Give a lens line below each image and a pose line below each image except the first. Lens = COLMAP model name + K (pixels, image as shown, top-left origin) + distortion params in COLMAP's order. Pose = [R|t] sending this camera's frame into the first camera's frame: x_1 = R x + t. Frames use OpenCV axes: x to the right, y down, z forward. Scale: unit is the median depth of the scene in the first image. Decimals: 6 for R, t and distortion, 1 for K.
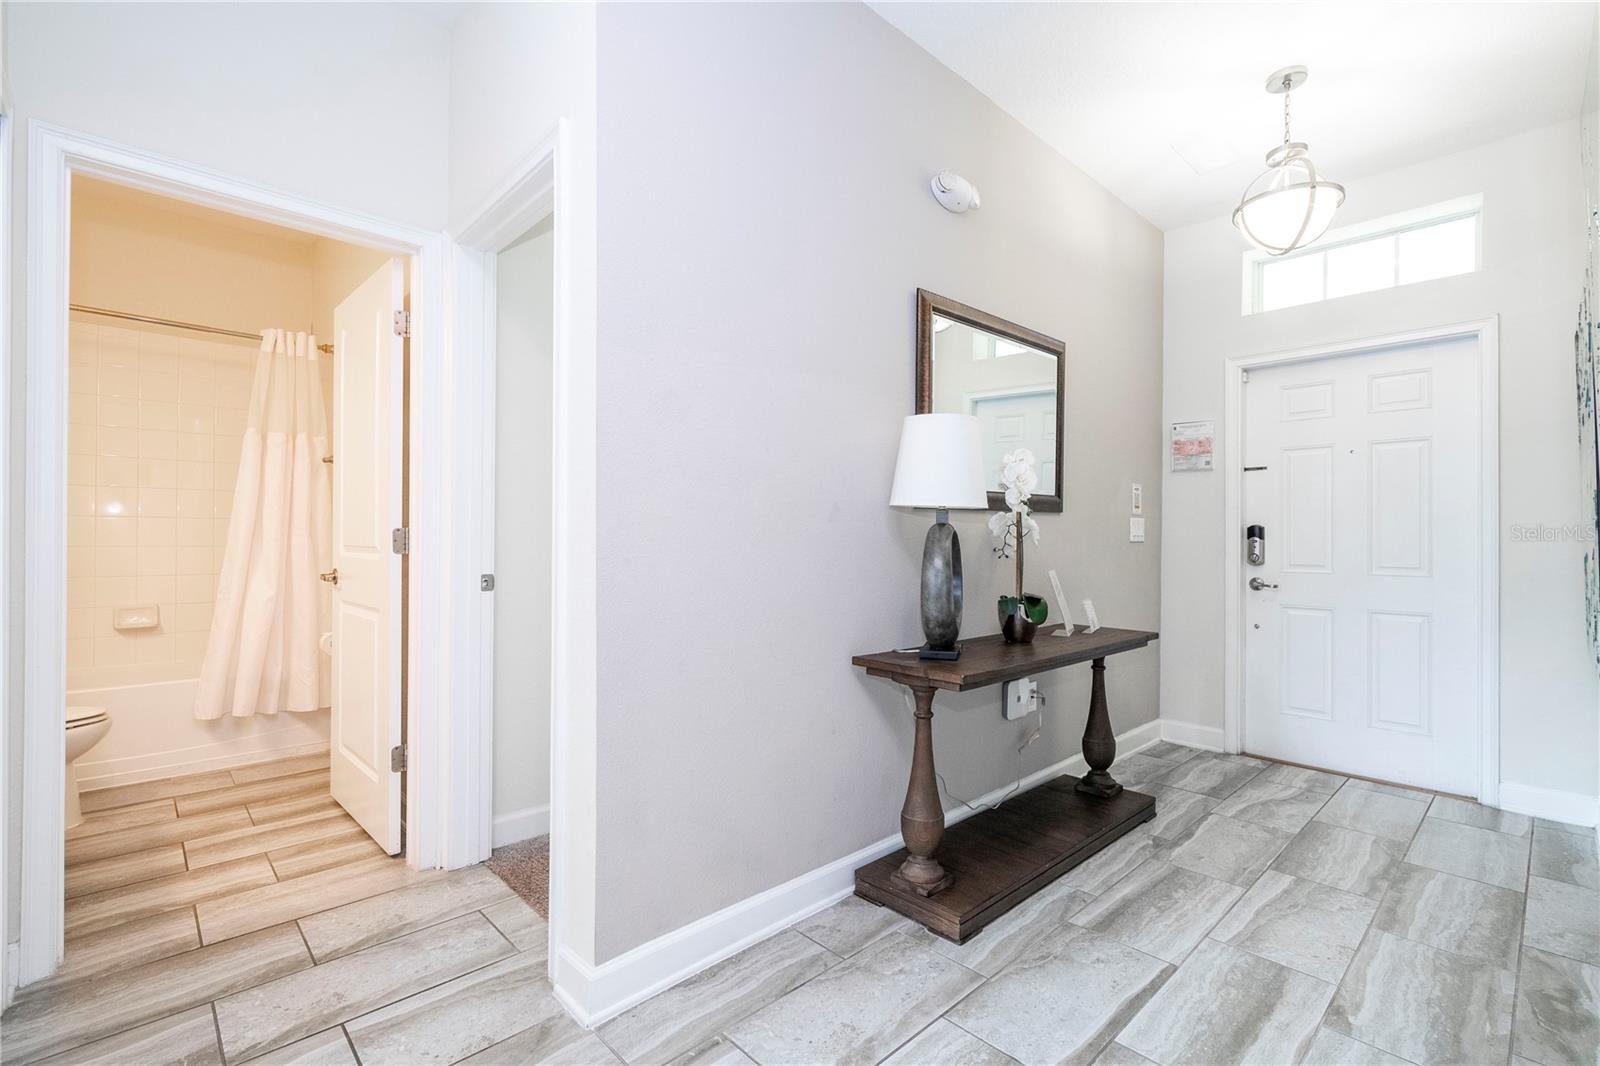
lens RADIAL K [[724.0, 0, 785.5], [0, 724.0, 544.4], [0, 0, 1]] dist [-0.014279, 0.001004]
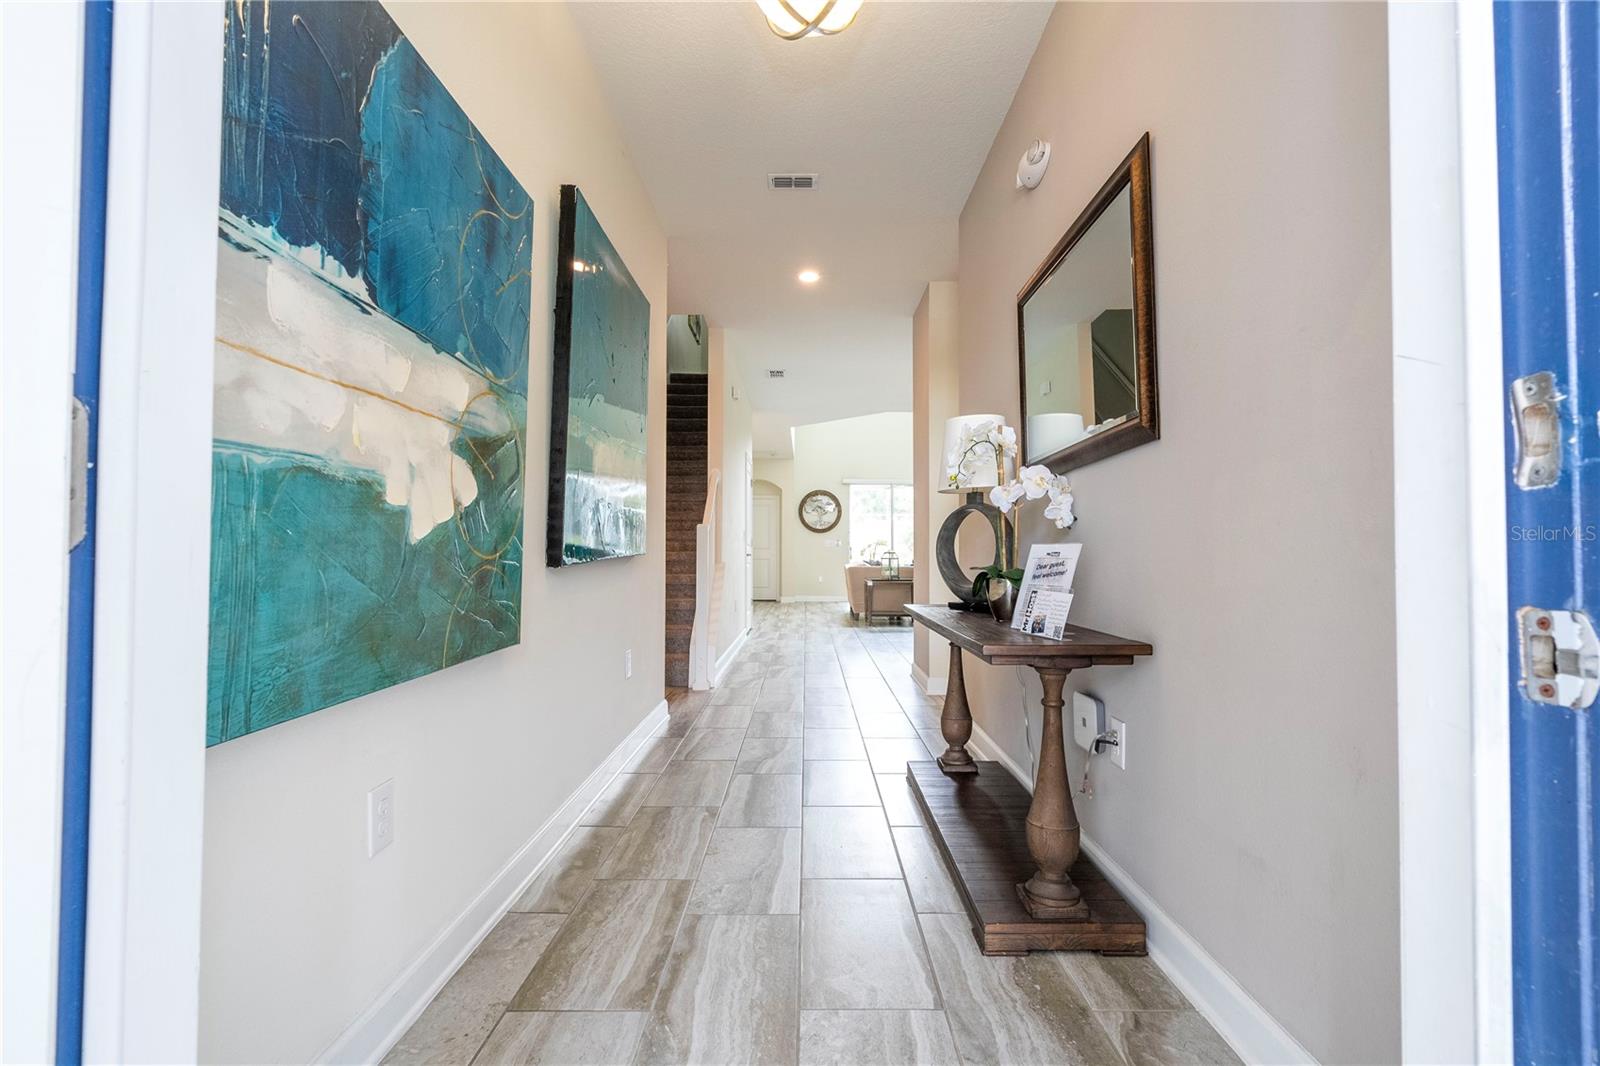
lens RADIAL K [[724.0, 0, 798.2], [0, 724.0, 532.5], [0, 0, 1]] dist [-0.014279, 0.001004]
pose [[-0.686116, -0.025938, -0.727030, 1.476310], [-0.008782, 0.999587, -0.027374, 0.067665], [0.727440, -0.012397, -0.686060, 1.815481]]
